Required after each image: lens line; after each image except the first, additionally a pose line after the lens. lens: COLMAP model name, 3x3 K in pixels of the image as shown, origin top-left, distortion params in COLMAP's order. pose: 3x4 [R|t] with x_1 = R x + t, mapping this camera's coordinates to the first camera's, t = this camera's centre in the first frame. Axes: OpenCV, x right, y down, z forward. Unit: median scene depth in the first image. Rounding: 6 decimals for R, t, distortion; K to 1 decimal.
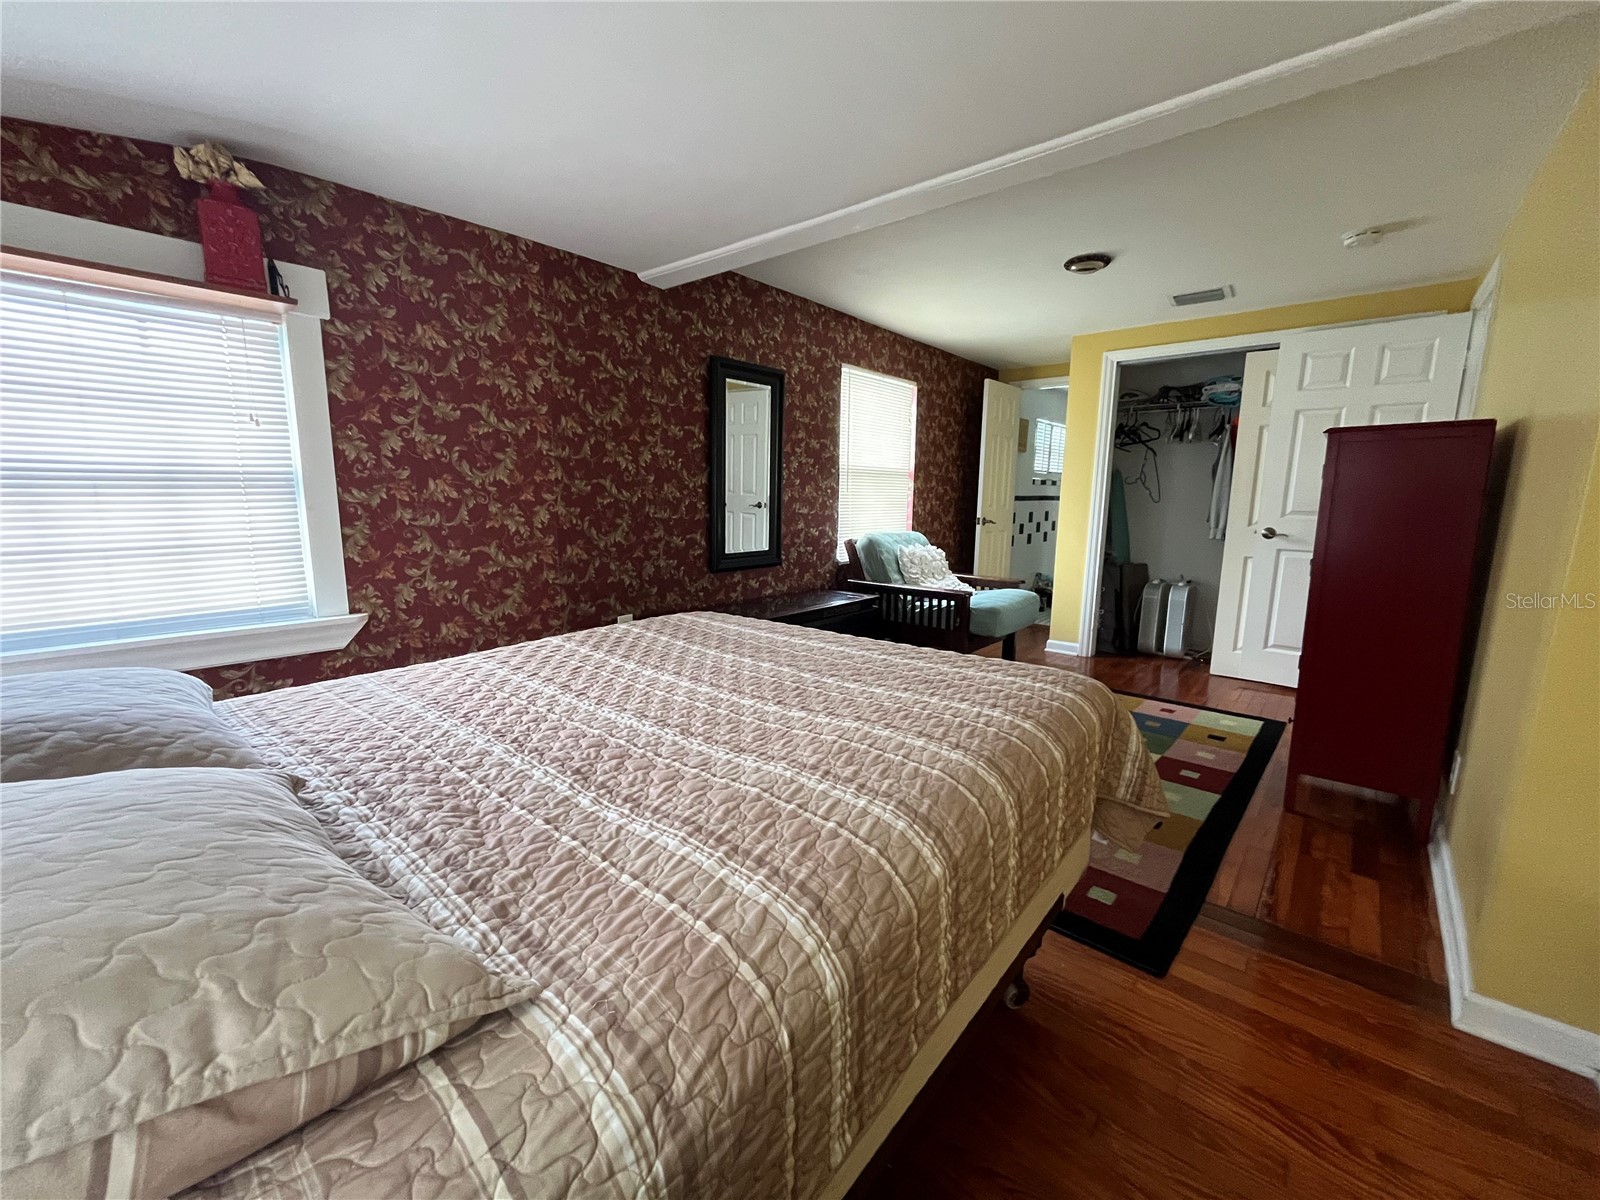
lens RADIAL K [[646.3, 0, 800.0], [0, 646.3, 600.0], [0, 0, 1]] dist [-0.003237, 0.000020]
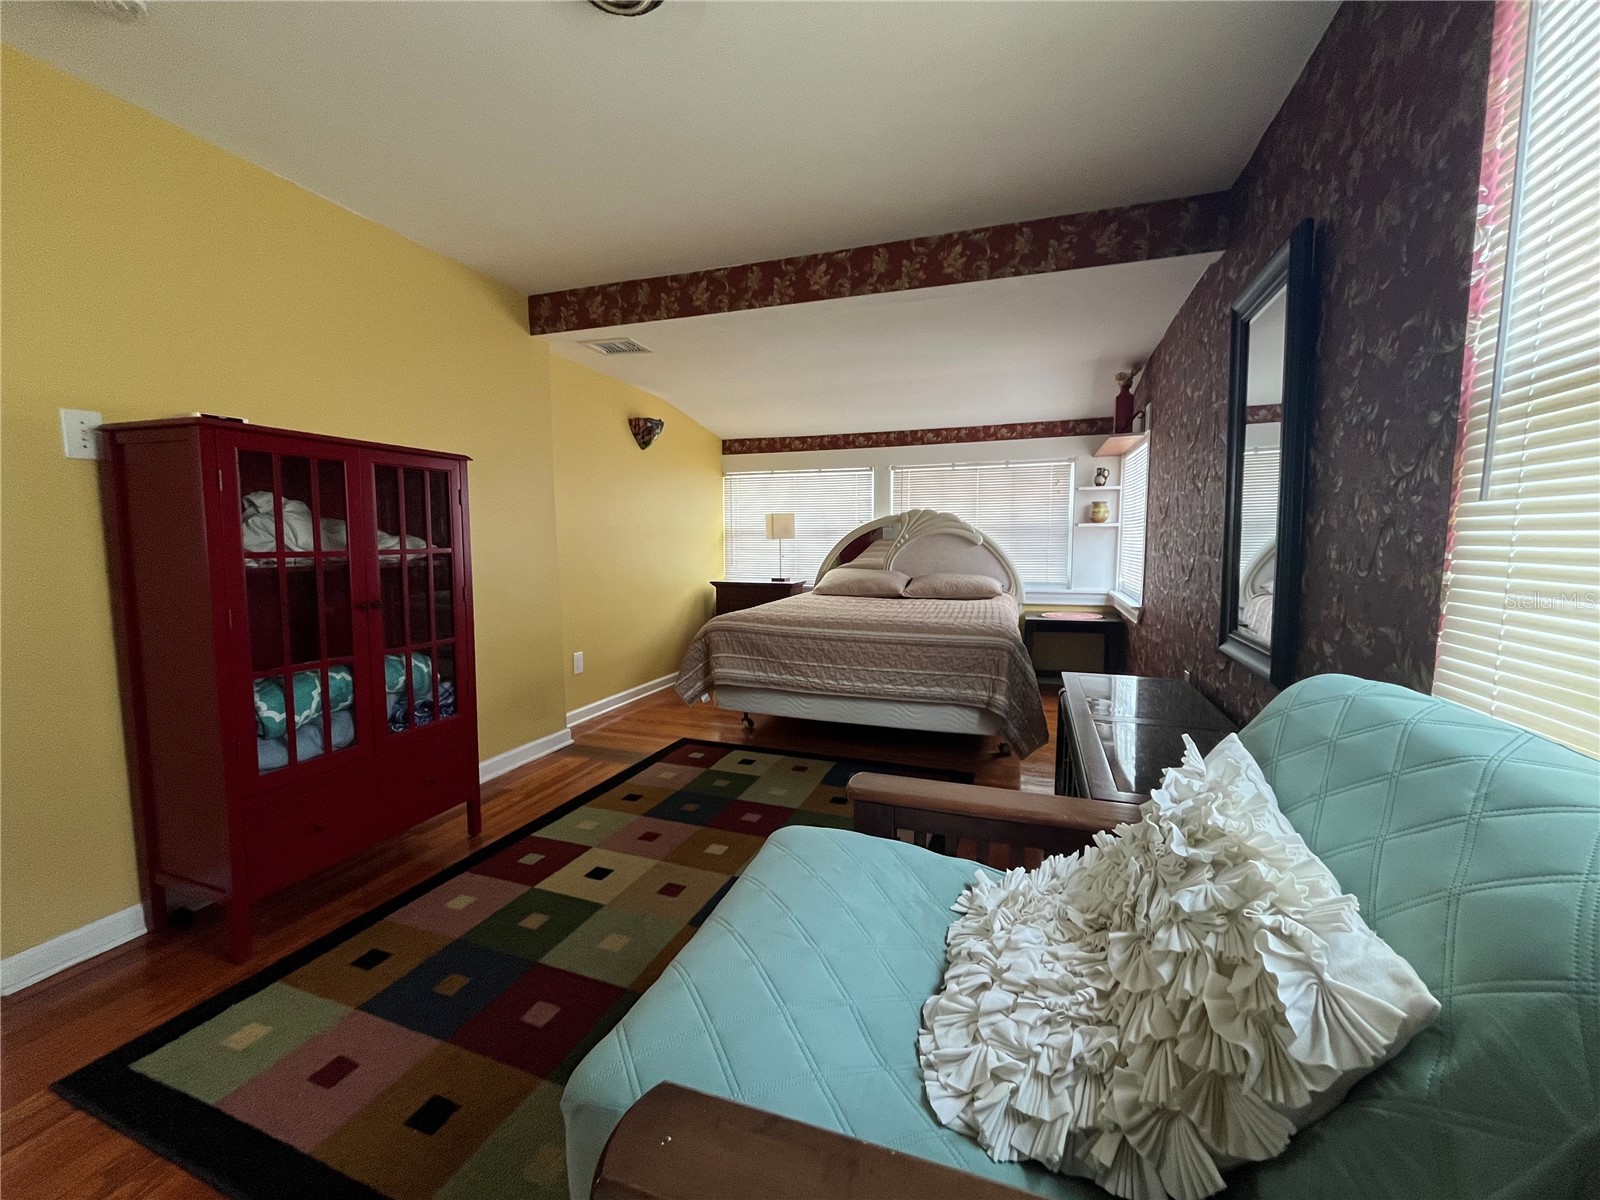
lens RADIAL K [[646.3, 0, 800.0], [0, 646.3, 600.0], [0, 0, 1]] dist [-0.003237, 0.000020]
pose [[-0.925844, 0.020730, -0.377336, 0.596148], [-0.074640, 0.968794, 0.236362, -0.260577], [0.370461, 0.246999, -0.895405, 1.781166]]
